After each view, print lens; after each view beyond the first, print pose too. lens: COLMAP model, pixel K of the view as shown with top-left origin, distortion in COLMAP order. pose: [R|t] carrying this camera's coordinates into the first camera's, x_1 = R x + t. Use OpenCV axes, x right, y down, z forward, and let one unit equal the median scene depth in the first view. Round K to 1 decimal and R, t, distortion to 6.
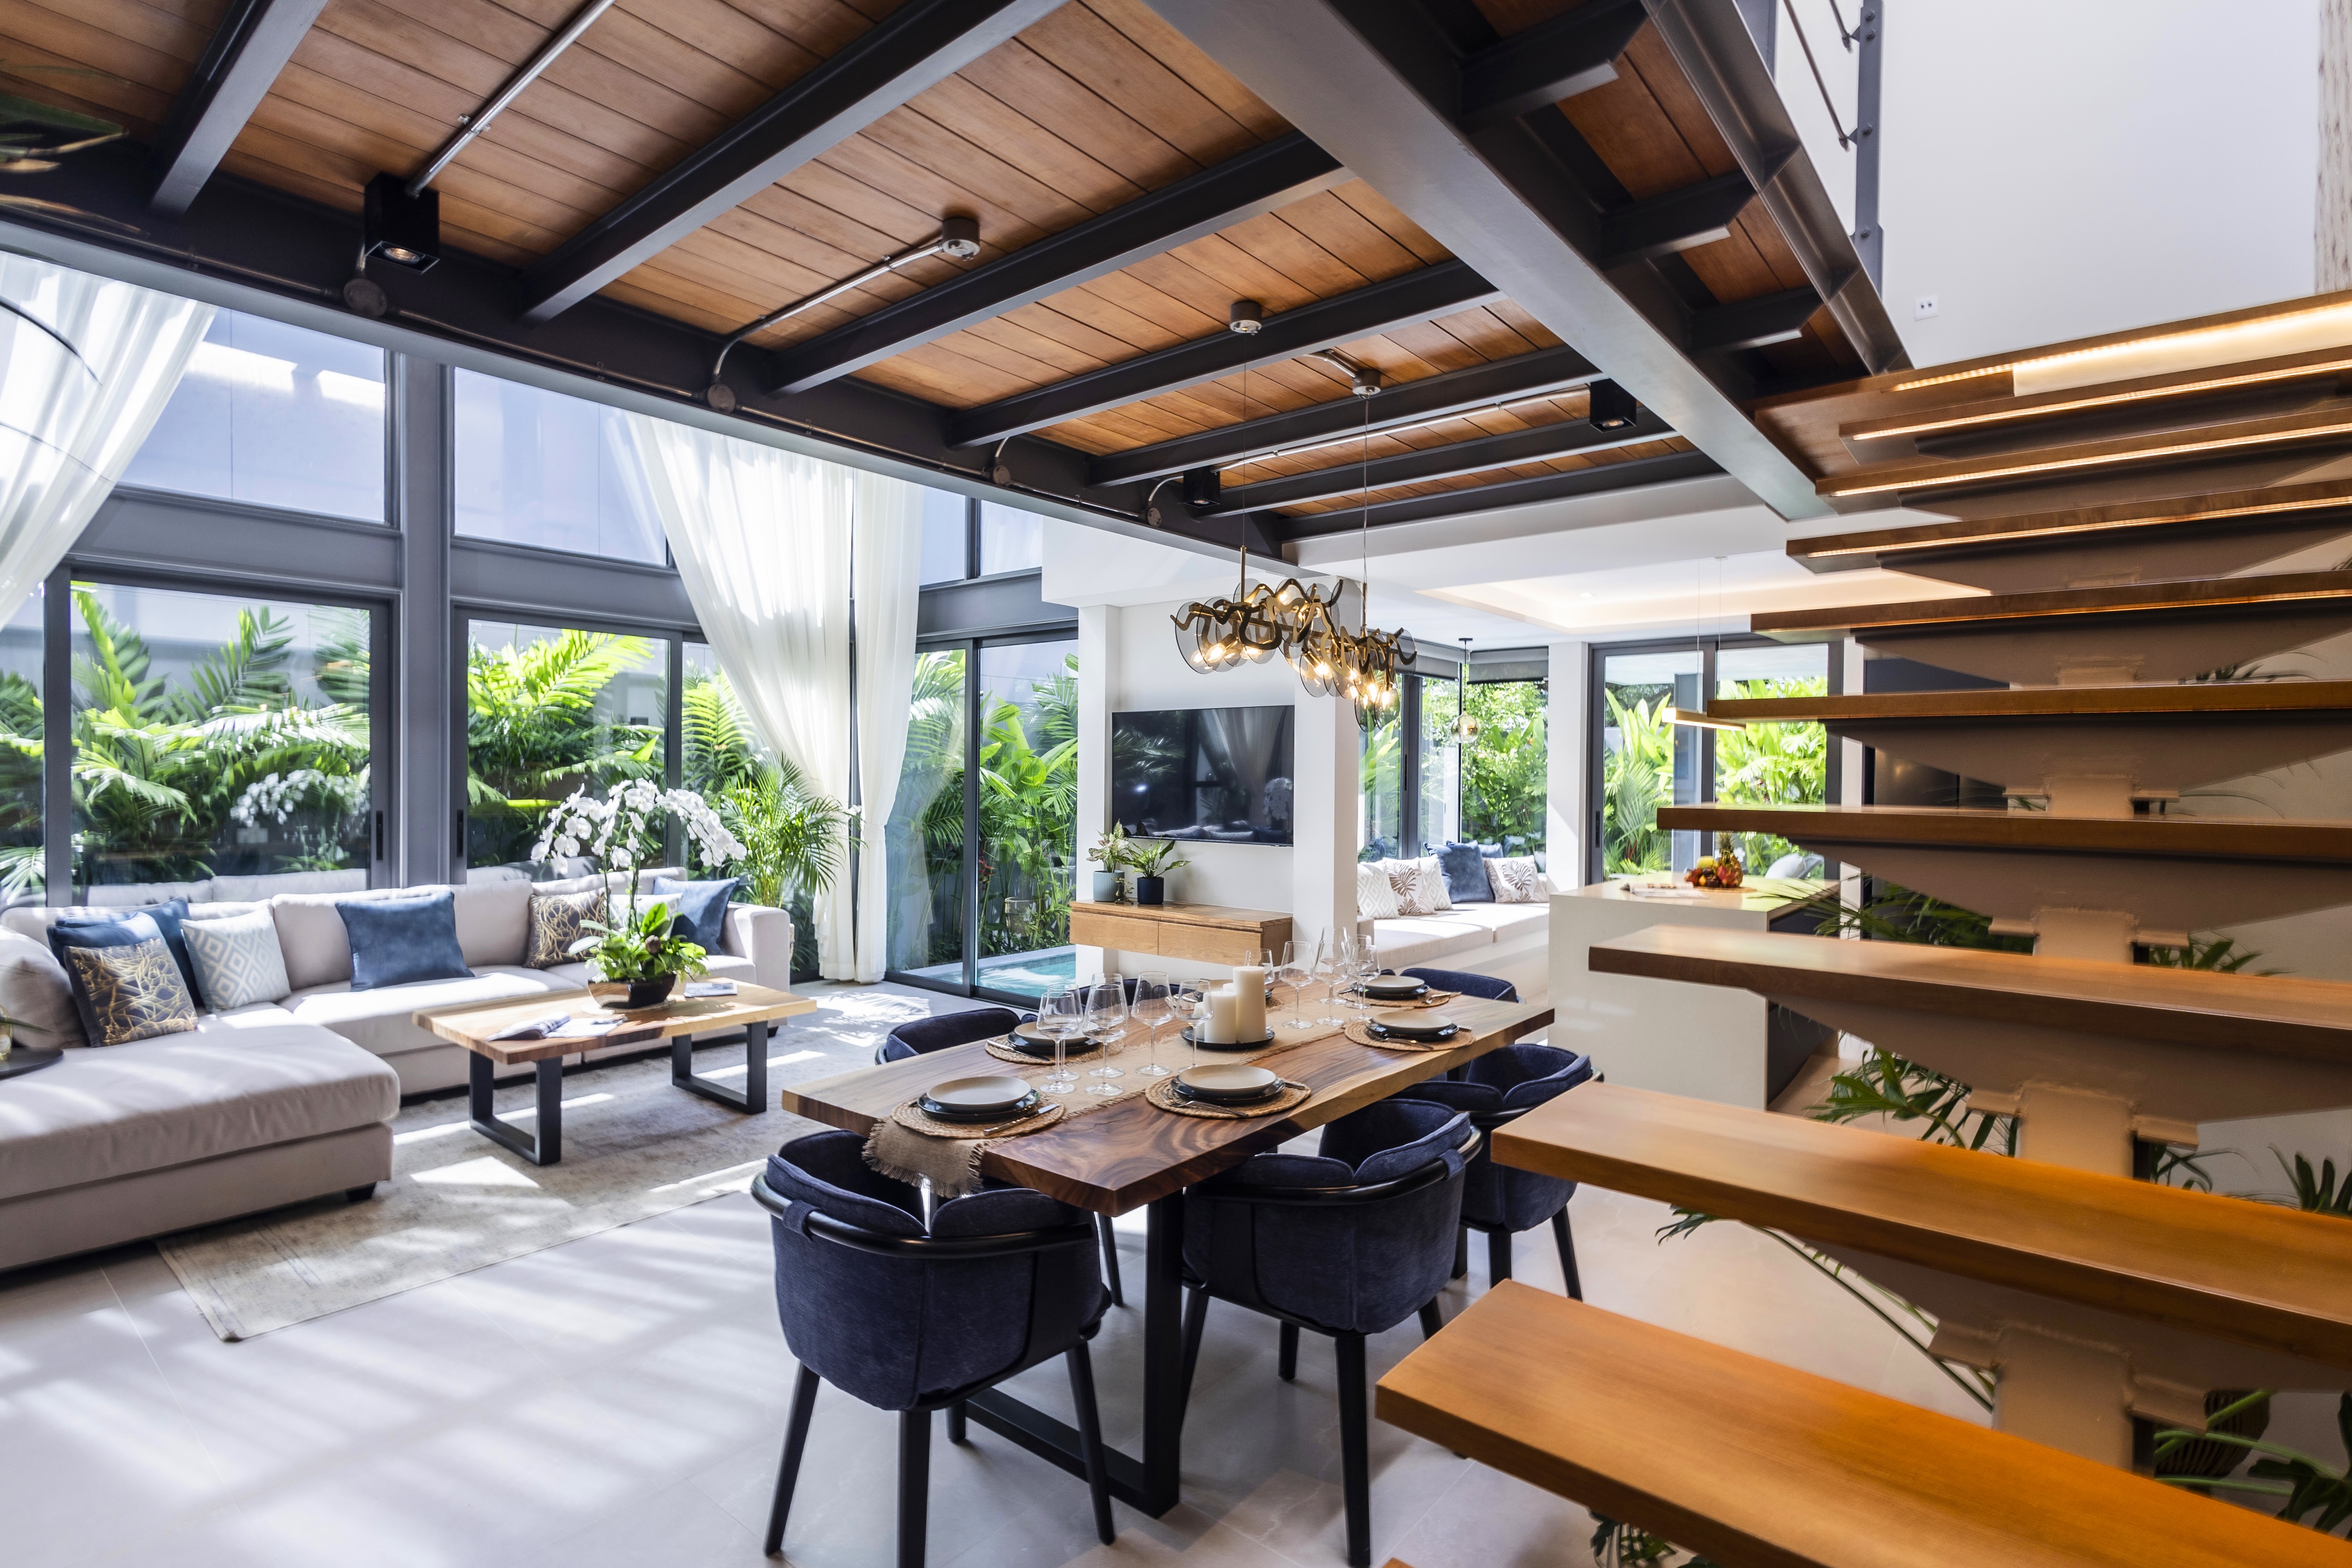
lens RADIAL K [[1127.1, 0, 1179.8], [0, 1127.1, 790.7], [0, 0, 1]] dist [0.009500, -0.000701]
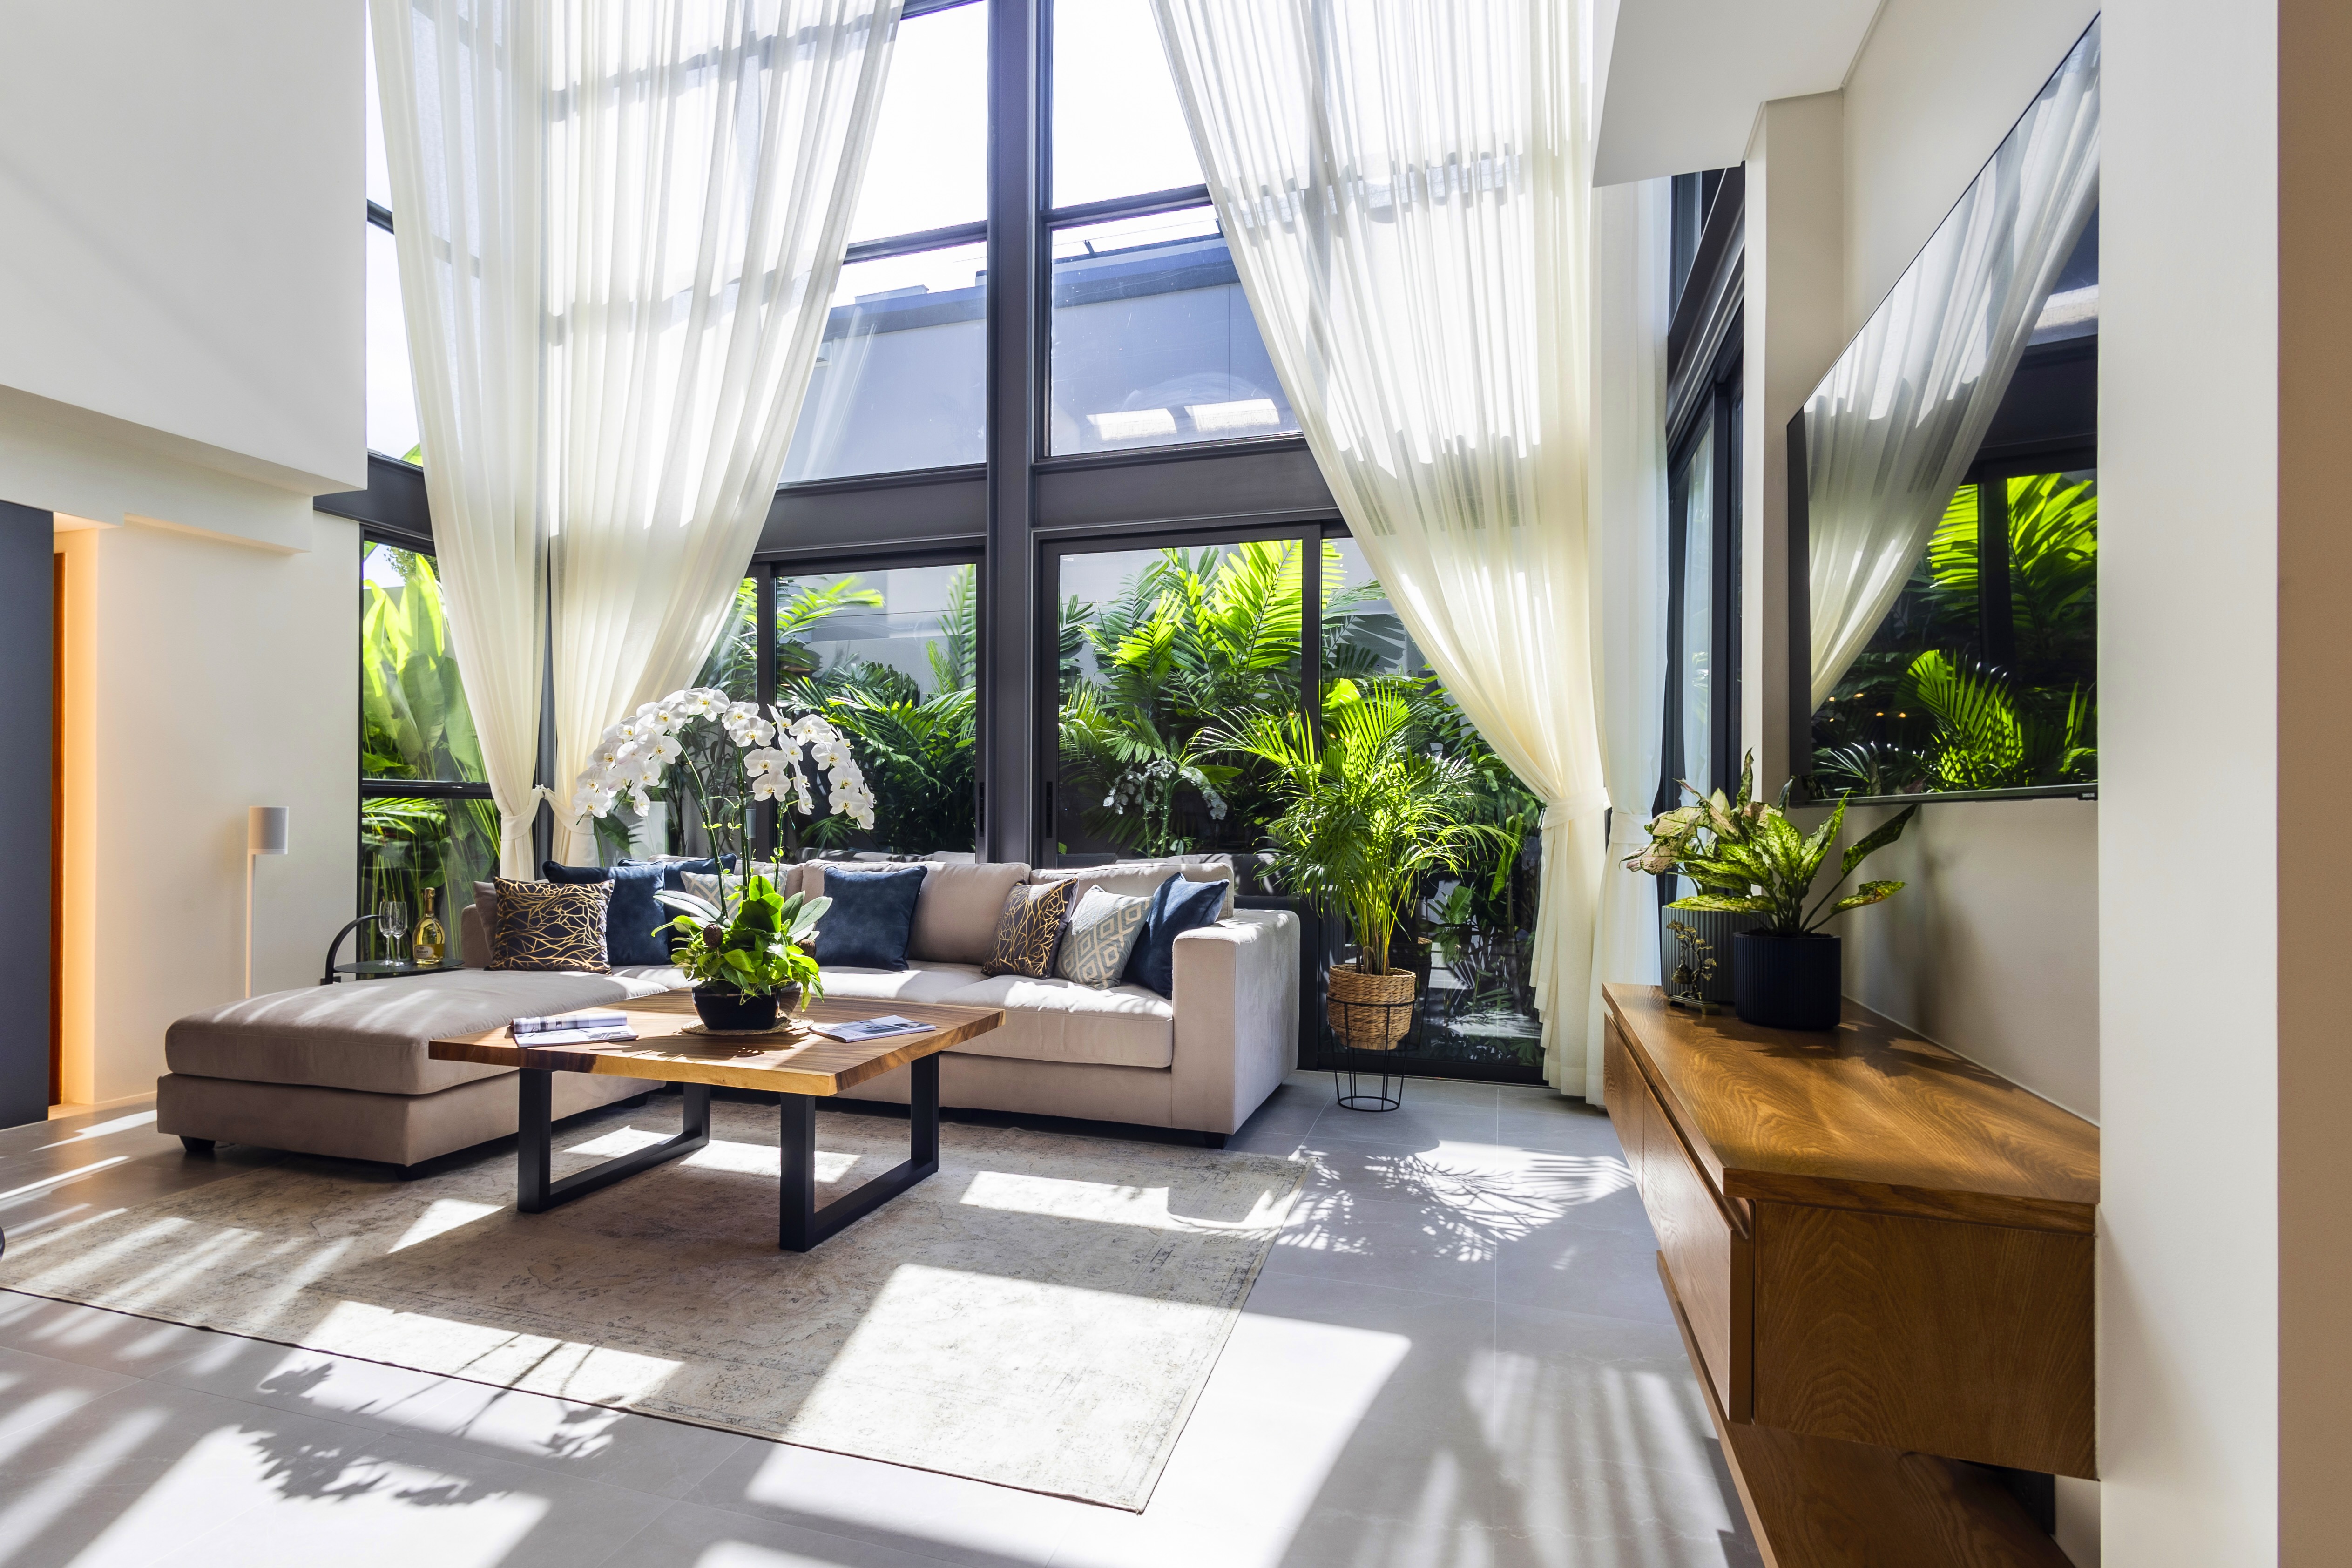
lens RADIAL K [[1140.2, 0, 1141.8], [0, 1140.2, 814.8], [0, 0, 1]] dist [0.008157, -0.000225]
pose [[0.372116, -0.010076, -0.928131, 0.214306], [-0.012252, 0.999801, -0.015767, 0.067632], [0.928105, 0.017239, 0.371919, 0.894951]]
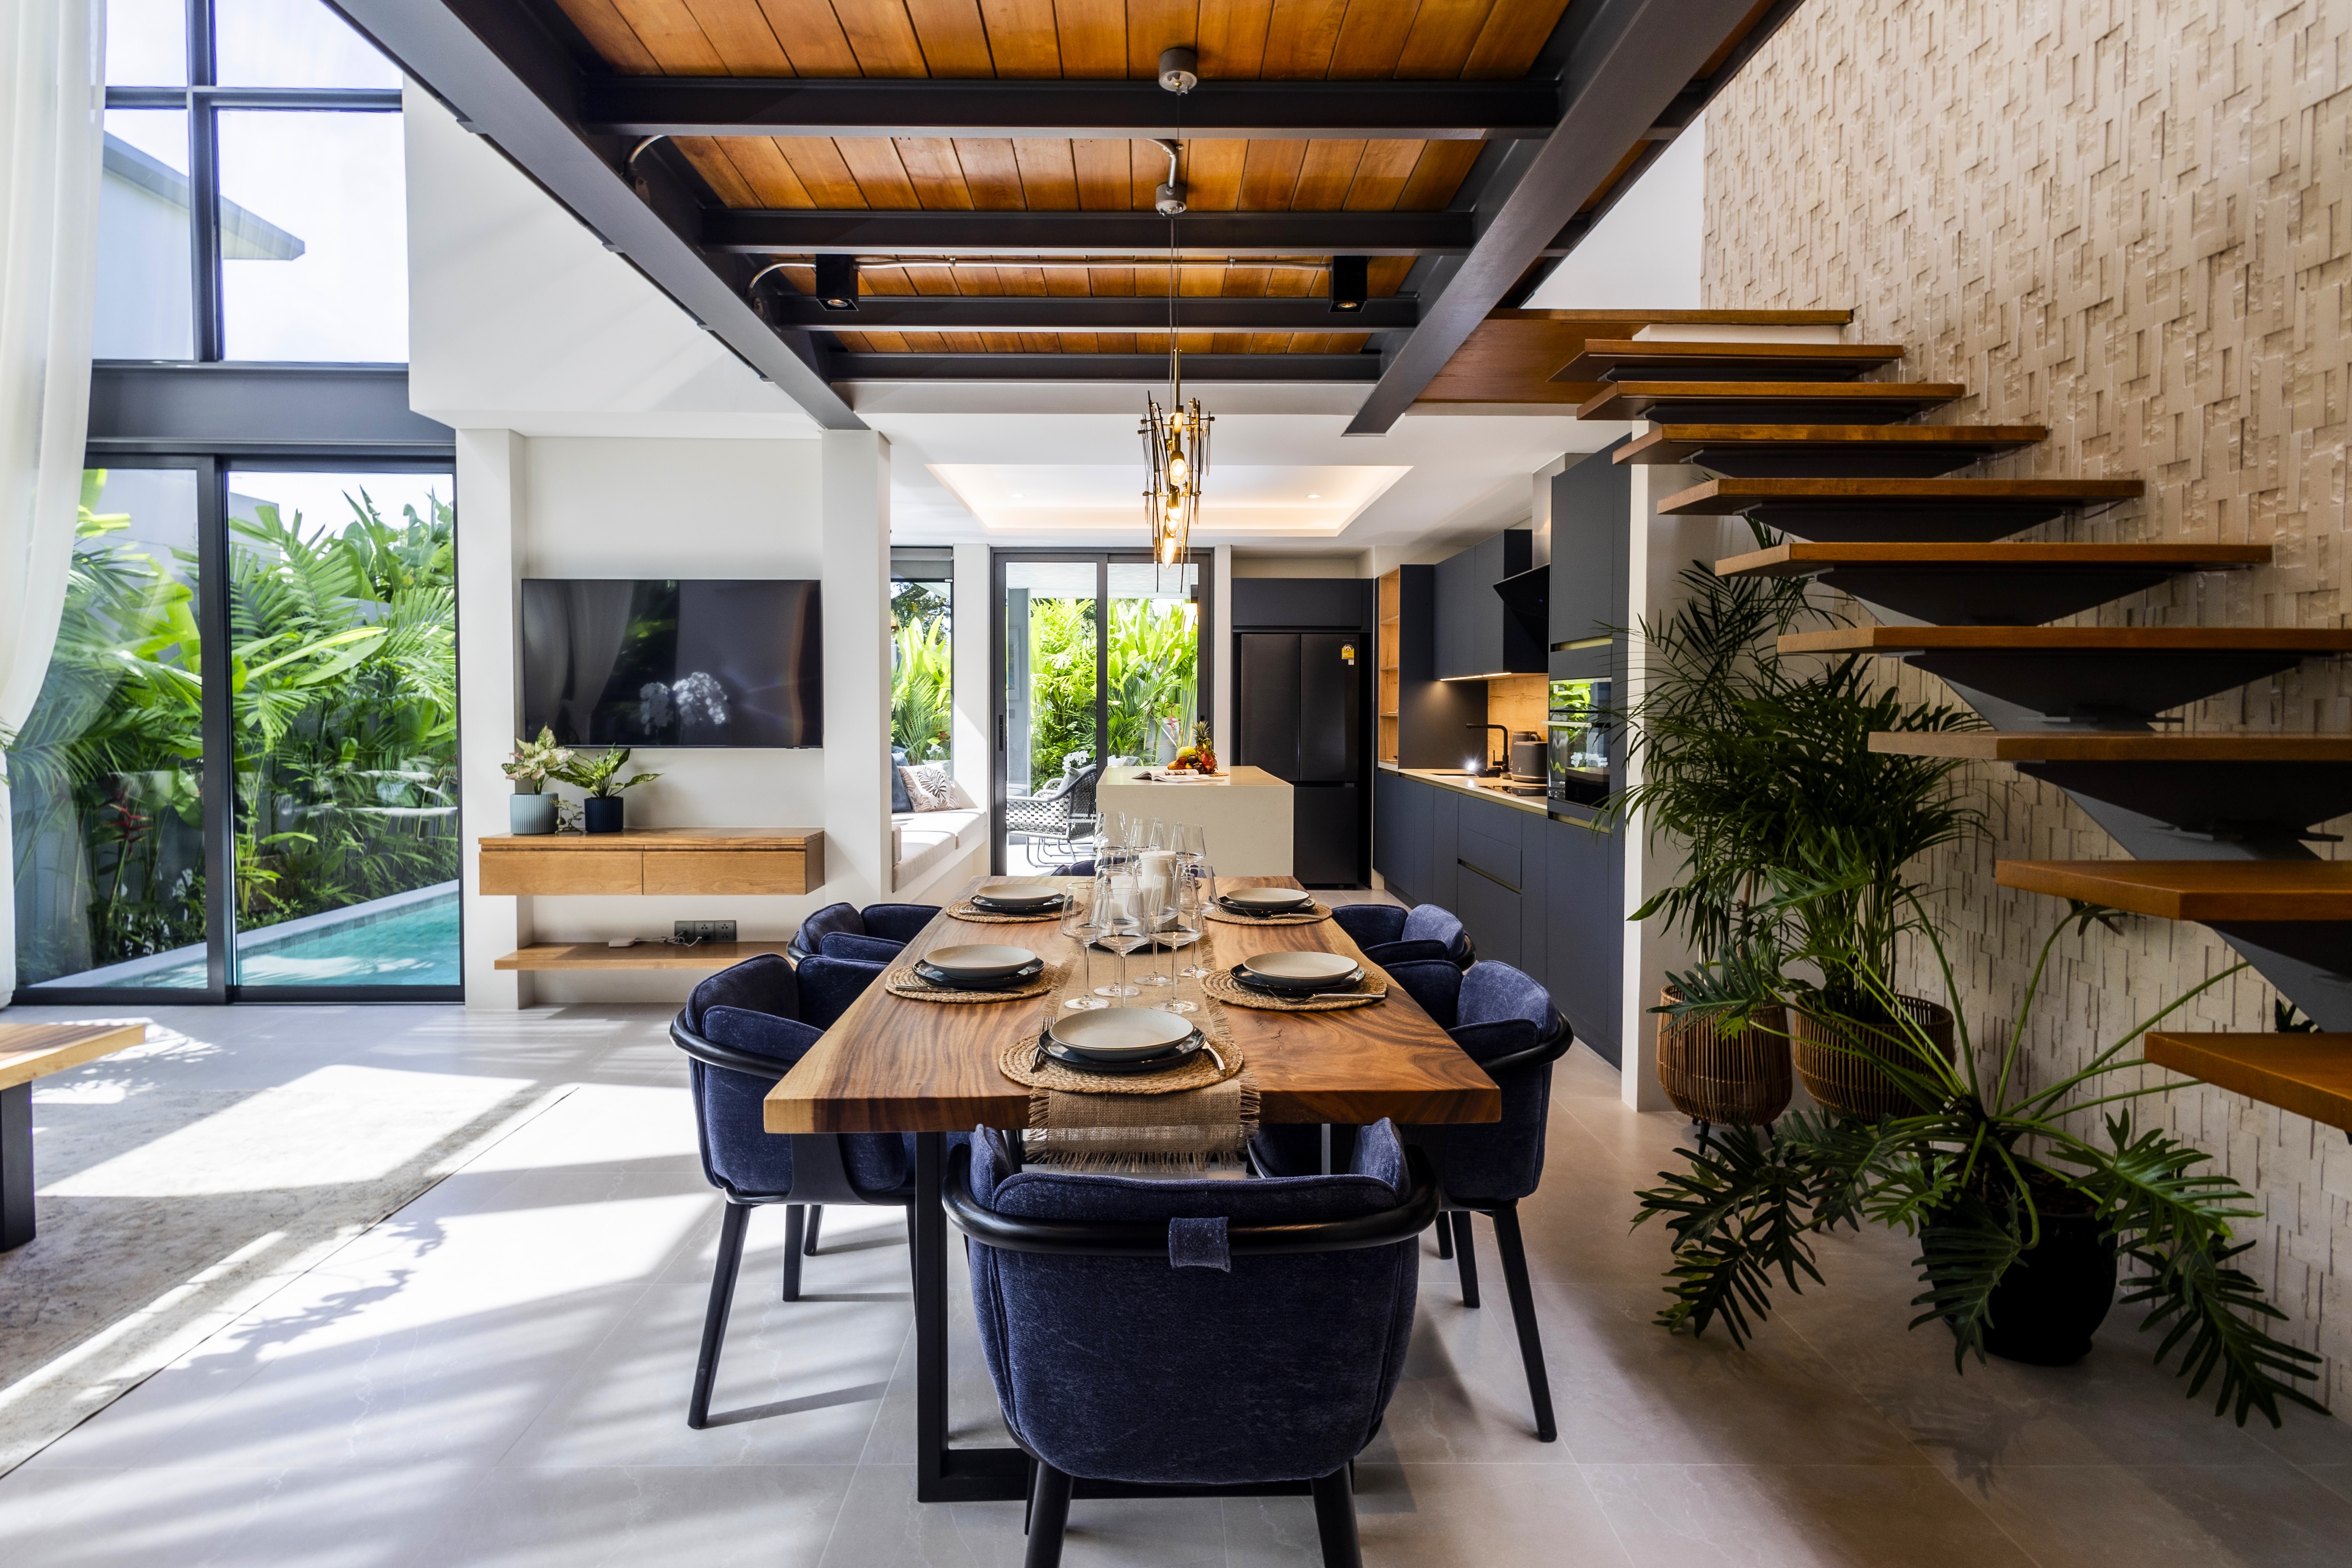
lens RADIAL K [[1144.9, 0, 1162.1], [0, 1144.9, 748.2], [0, 0, 1]] dist [0.006920, -0.000376]
pose [[0.762821, -0.028894, 0.645964, -0.286455], [0.013318, 0.999491, 0.028980, 0.031385], [-0.646473, -0.013504, 0.762817, 0.198085]]
